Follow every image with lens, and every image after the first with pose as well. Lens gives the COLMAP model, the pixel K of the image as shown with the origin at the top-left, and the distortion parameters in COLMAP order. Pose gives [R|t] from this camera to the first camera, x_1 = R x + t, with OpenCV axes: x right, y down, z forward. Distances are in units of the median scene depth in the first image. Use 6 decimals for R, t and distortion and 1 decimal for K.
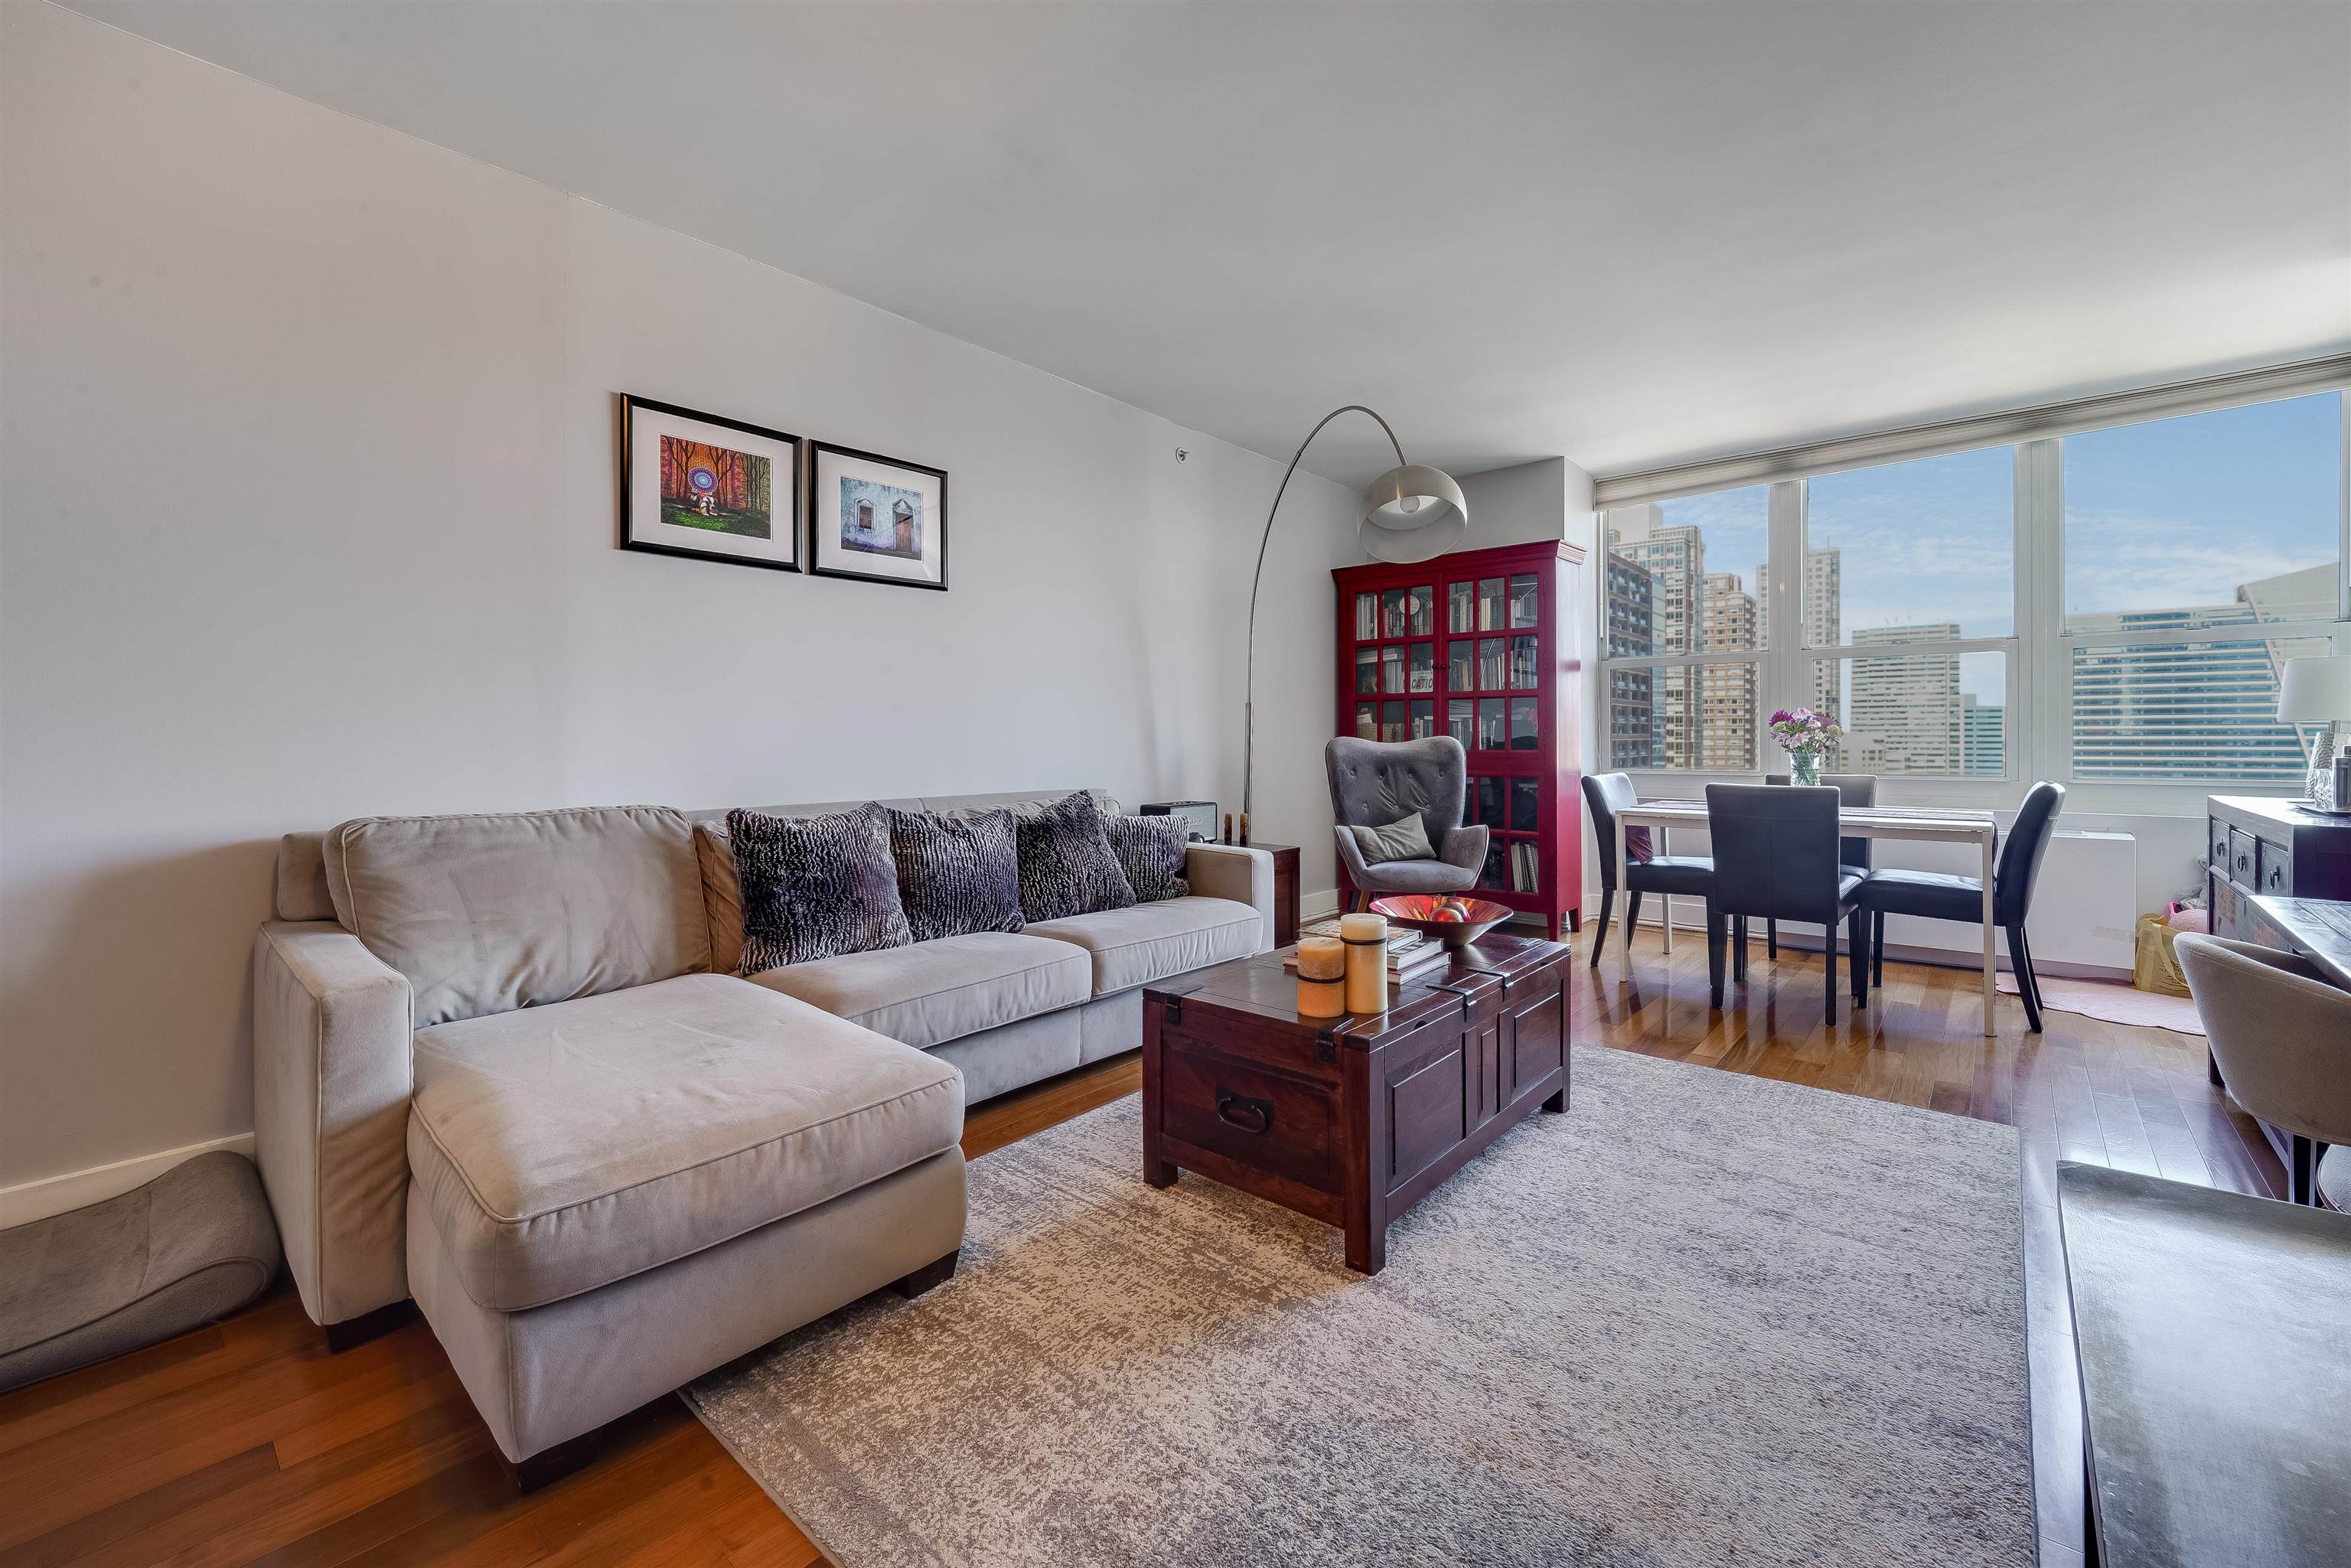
lens RADIAL K [[958.0, 0, 1180.7], [0, 958.0, 741.0], [0, 0, 1]] dist [-0.003063, -0.000518]
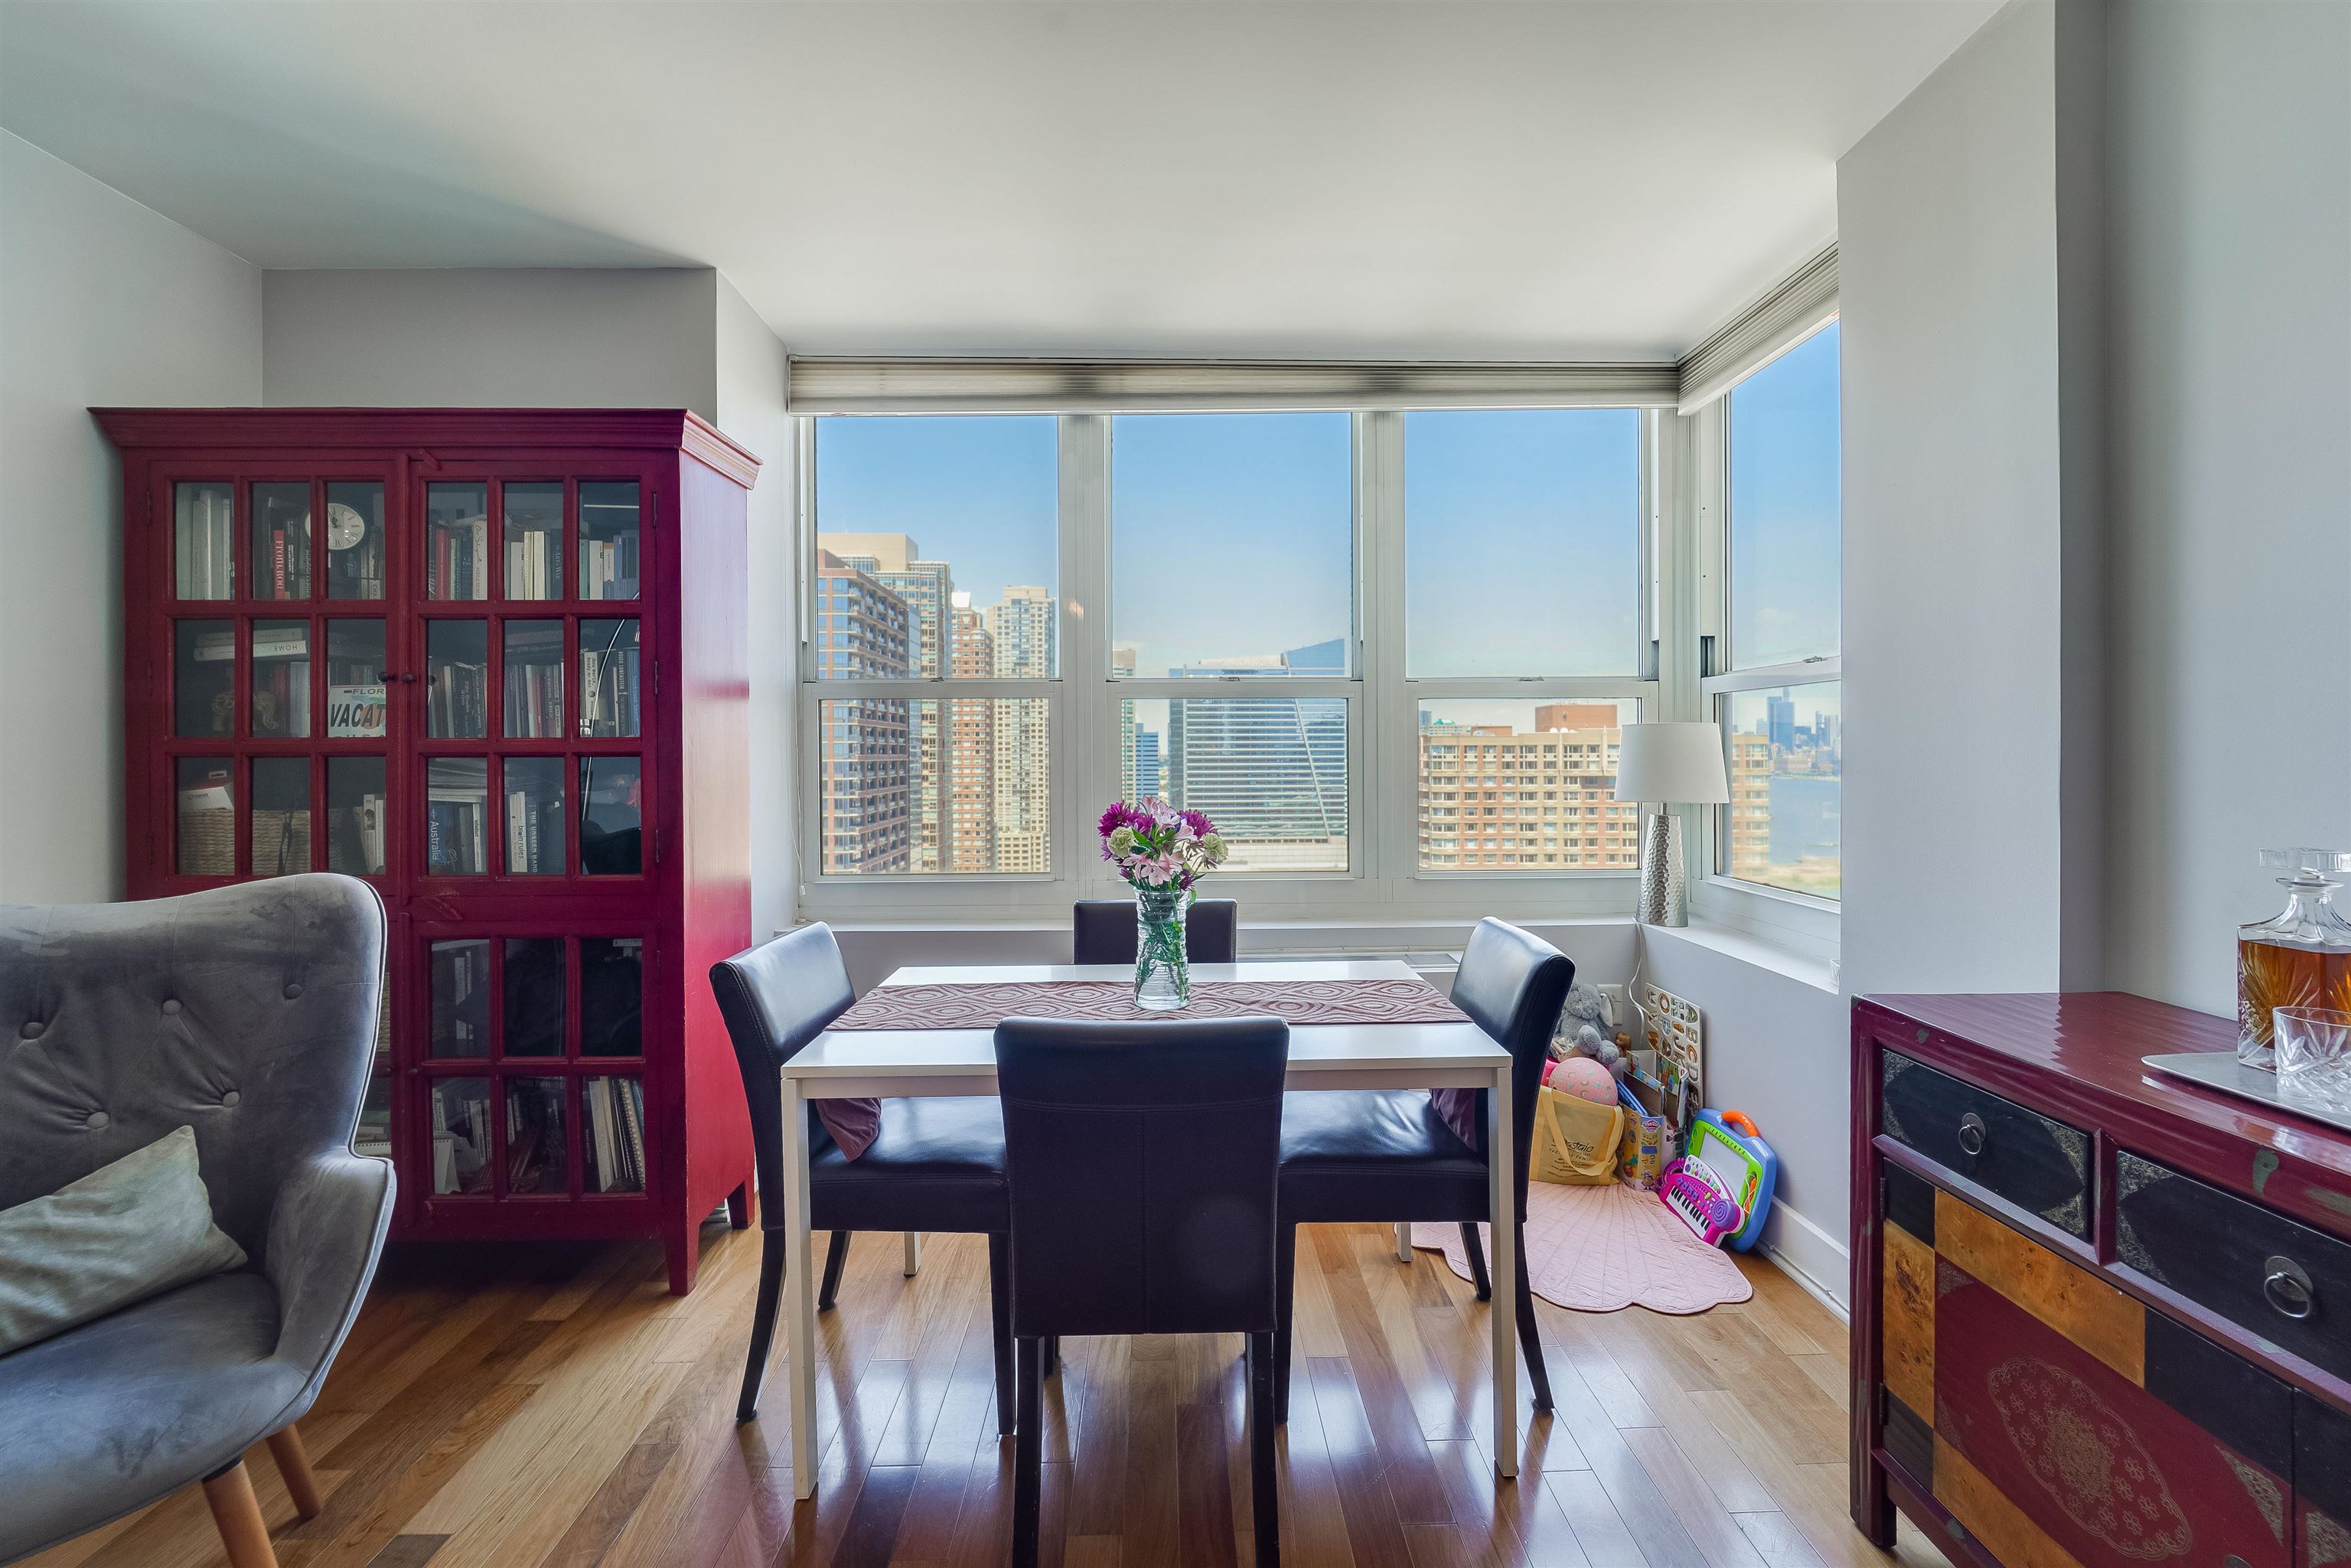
lens RADIAL K [[947.2, 0, 1186.2], [0, 947.2, 761.0], [0, 0, 1]] dist [-0.007072, -0.000233]
pose [[0.737311, -0.005500, 0.675531, 0.316639], [0.005004, 0.999984, 0.002679, -0.052548], [-0.675535, 0.001405, 0.737326, 0.604840]]
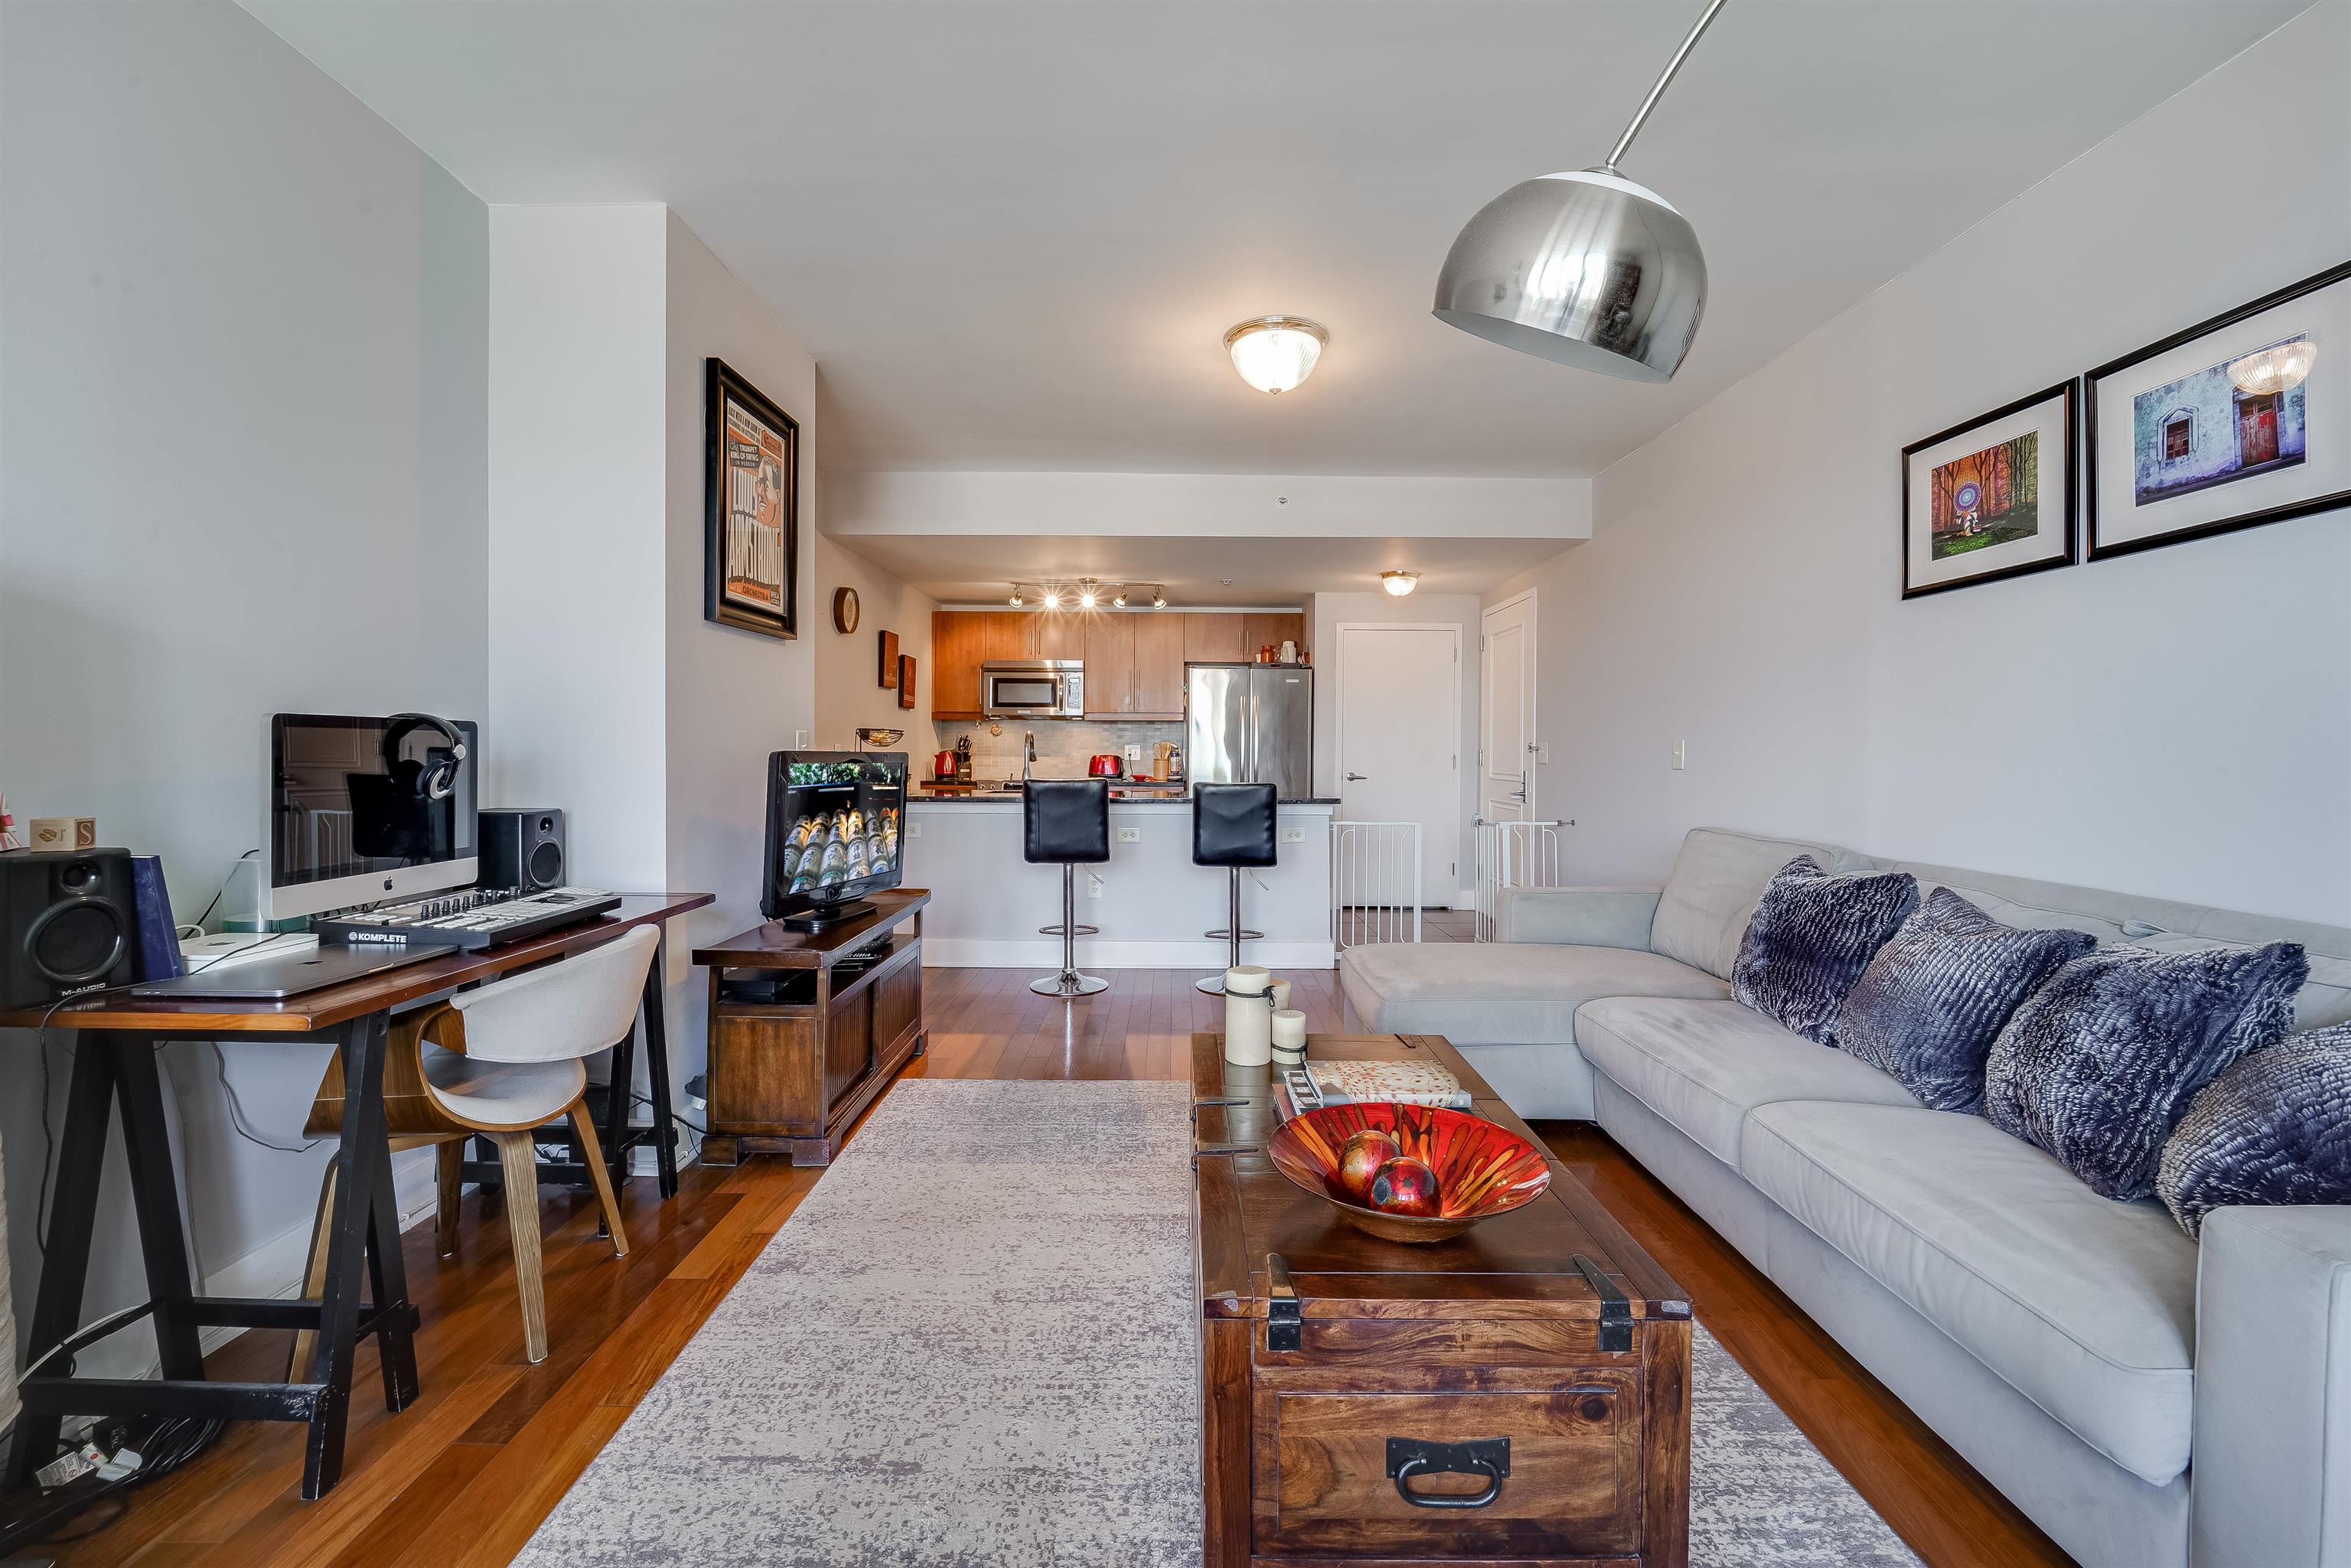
lens RADIAL K [[951.6, 0, 1176.4], [0, 951.6, 760.5], [0, 0, 1]] dist [-0.008529, 0.000267]
pose [[-0.753590, 0.005117, -0.657325, 0.458372], [-0.006849, 0.999854, 0.015636, -0.026972], [0.657310, 0.016285, -0.753445, 0.859363]]
